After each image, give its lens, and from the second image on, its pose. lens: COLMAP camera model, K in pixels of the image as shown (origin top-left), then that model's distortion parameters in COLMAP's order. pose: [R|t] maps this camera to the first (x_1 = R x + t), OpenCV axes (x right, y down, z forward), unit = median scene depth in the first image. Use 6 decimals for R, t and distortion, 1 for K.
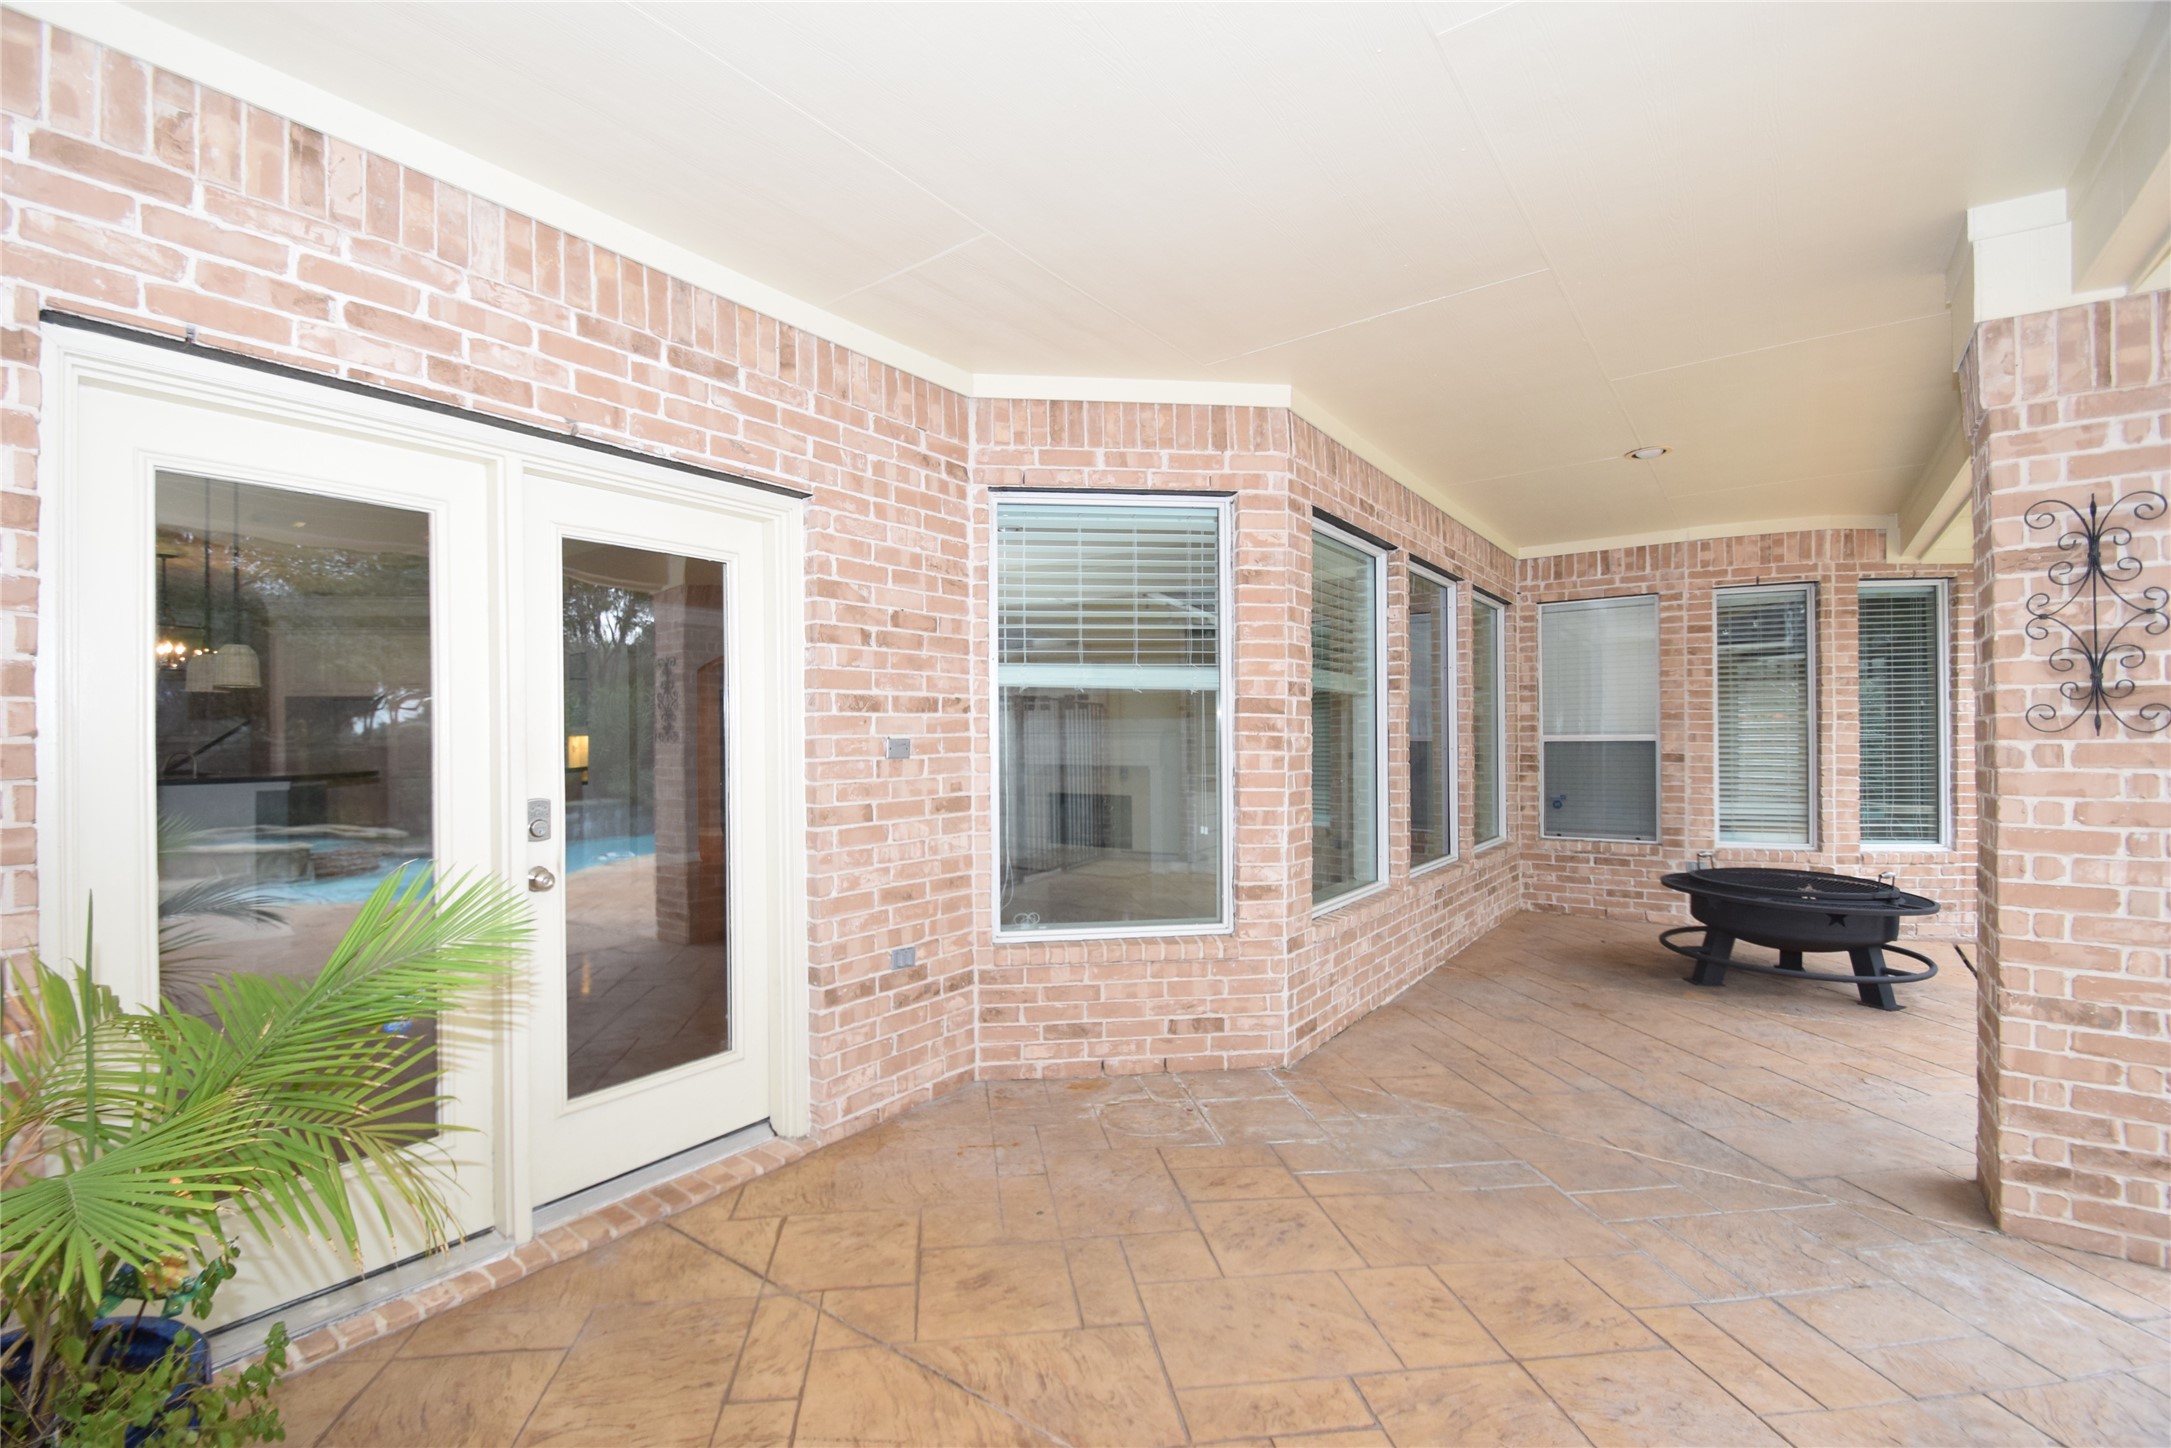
lens RADIAL K [[946.1, 0, 1068.2], [0, 946.1, 734.0], [0, 0, 1]] dist [-0.003830, -0.004770]
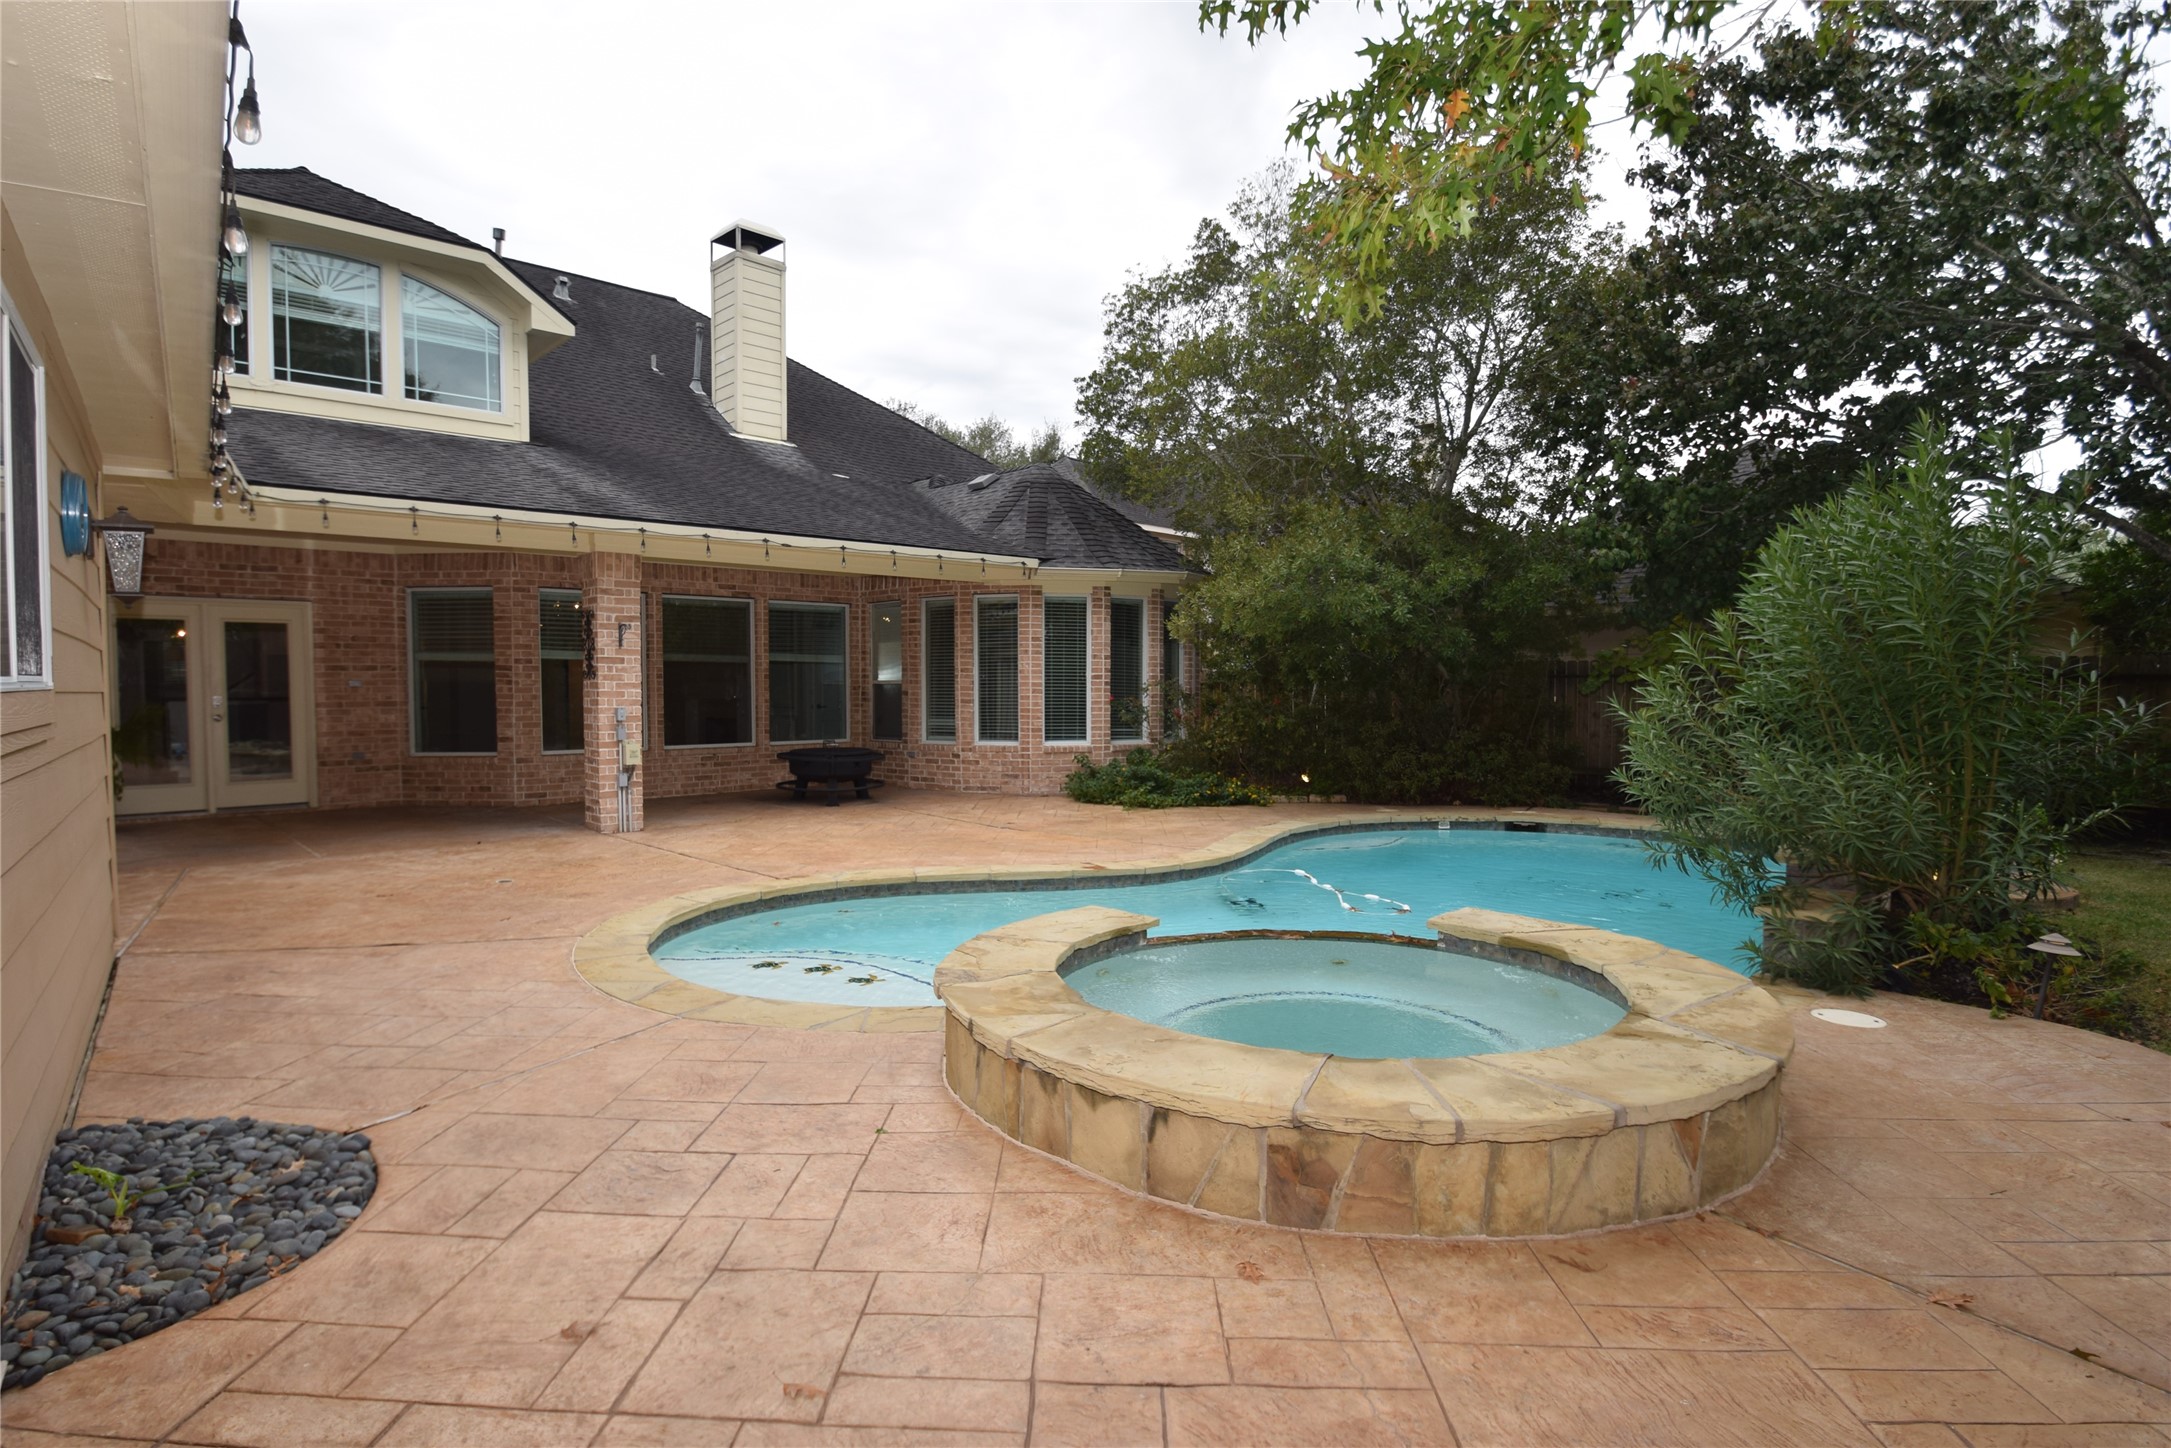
lens RADIAL K [[1110.4, 0, 1075.7], [0, 1110.4, 720.8], [0, 0, 1]] dist [-0.015395, -0.002710]
pose [[0.987470, 0.011511, -0.157384, 1.313427], [-0.005217, 0.999172, 0.040348, -0.009047], [0.157718, -0.039022, 0.986713, -1.033495]]
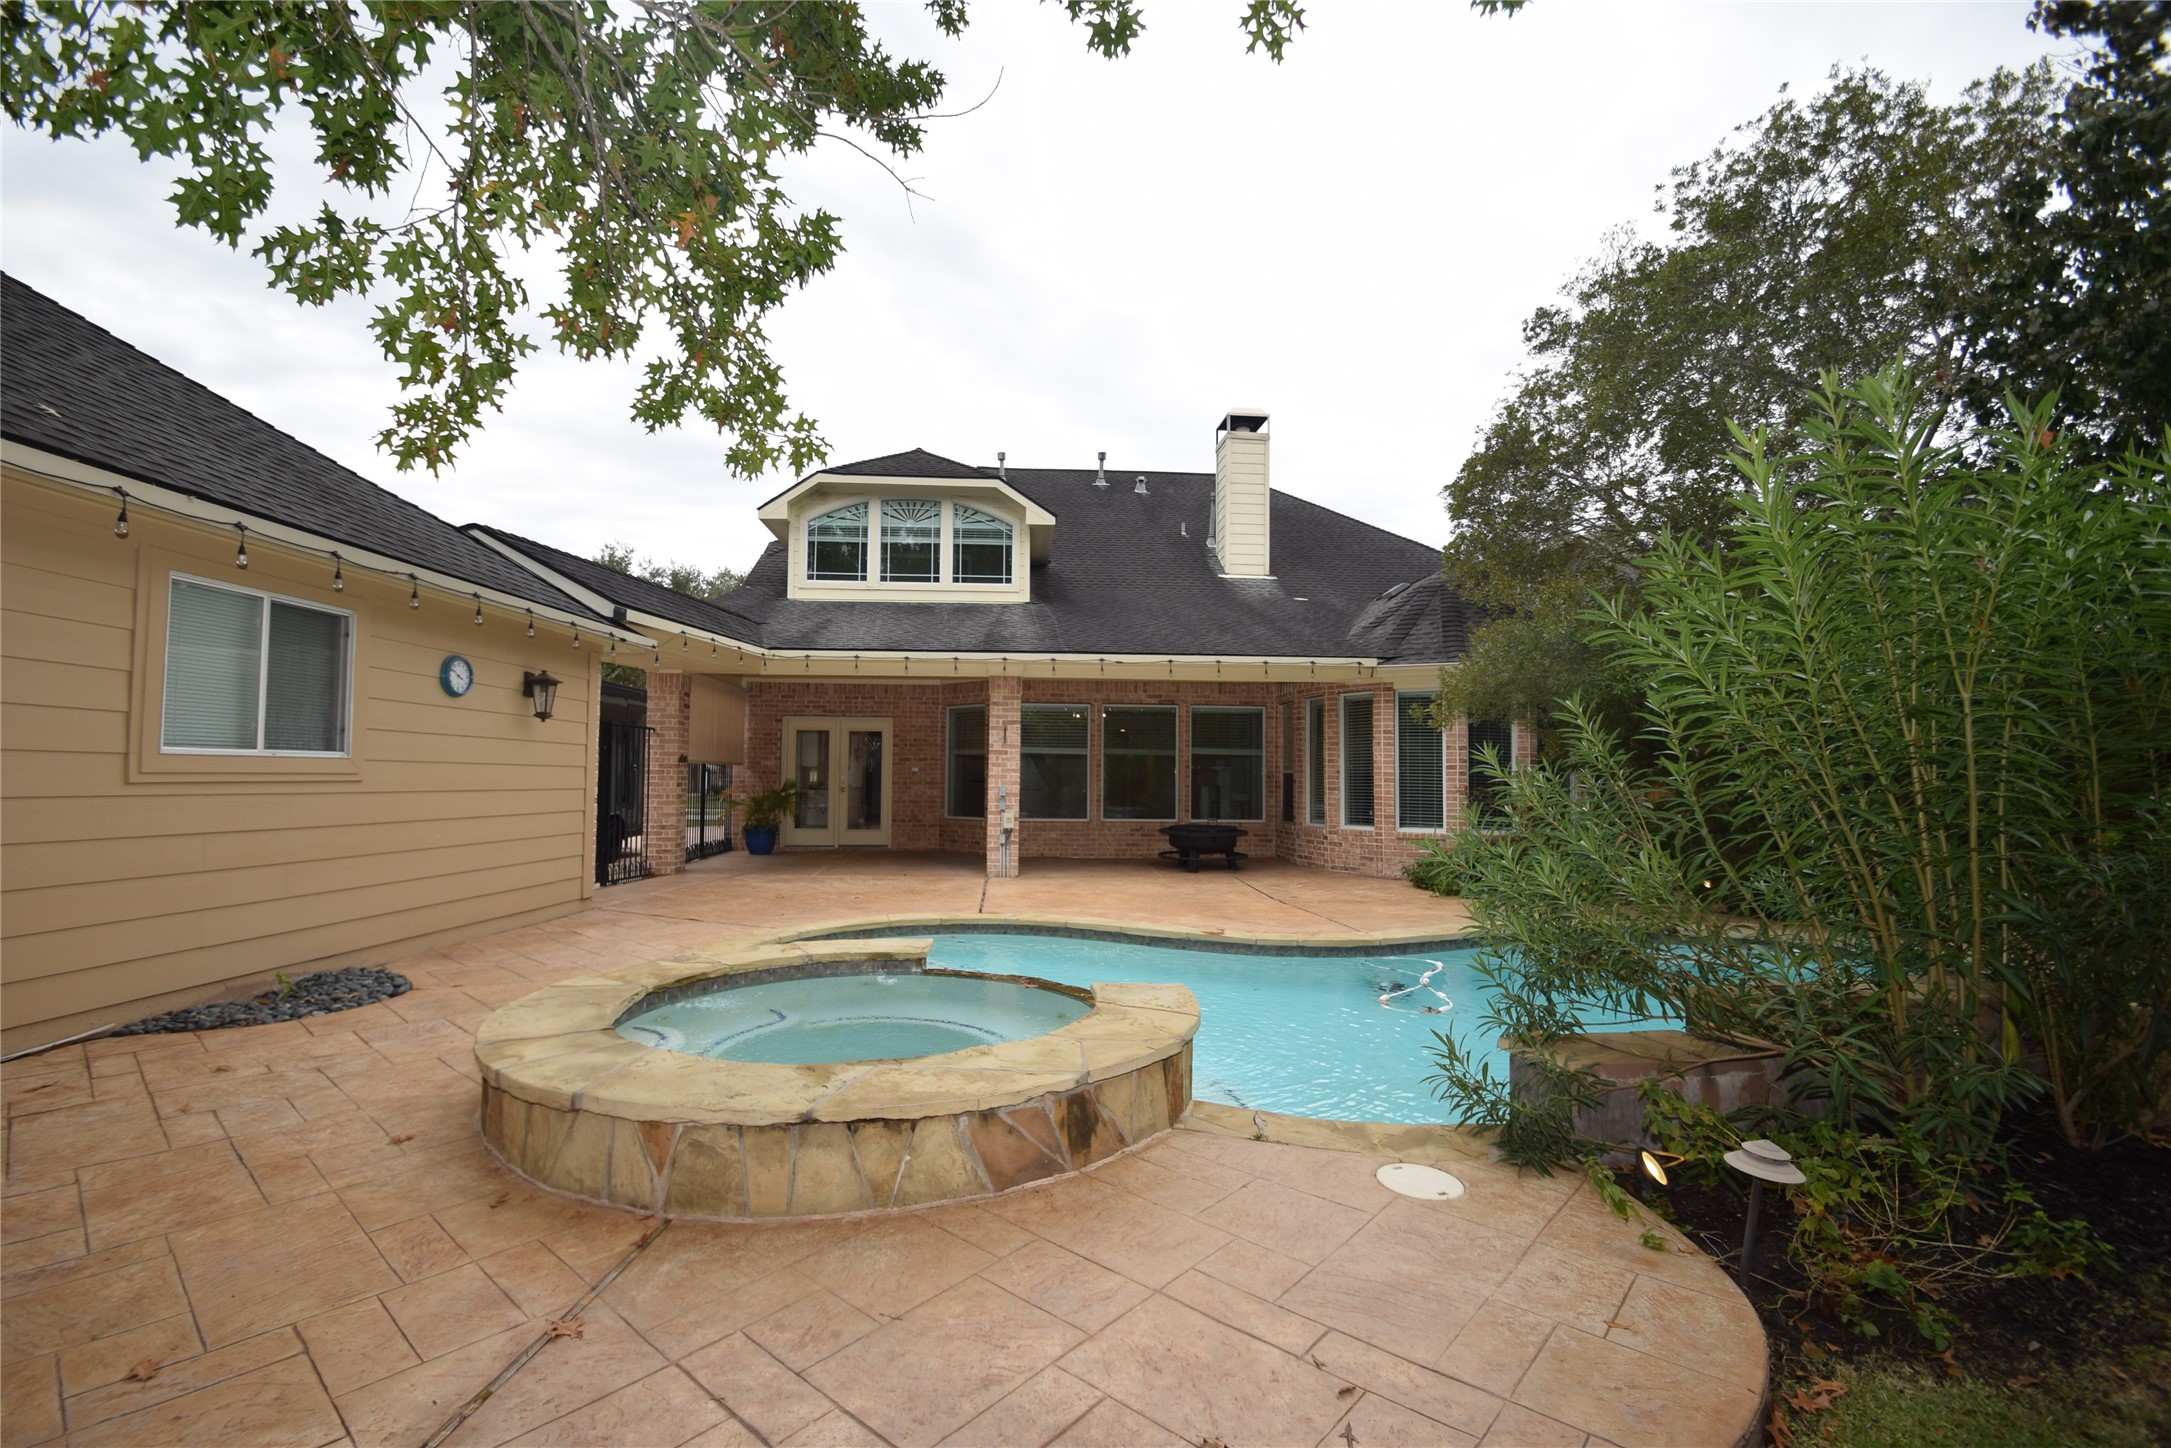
lens RADIAL K [[946.1, 0, 1078.0], [0, 946.1, 733.8], [0, 0, 1]] dist [-0.003830, -0.004770]
pose [[0.665652, -0.021823, -0.745943, 1.929219], [-0.009735, 0.999233, -0.037921, 0.004925], [0.746199, 0.032504, 0.664929, -0.713878]]
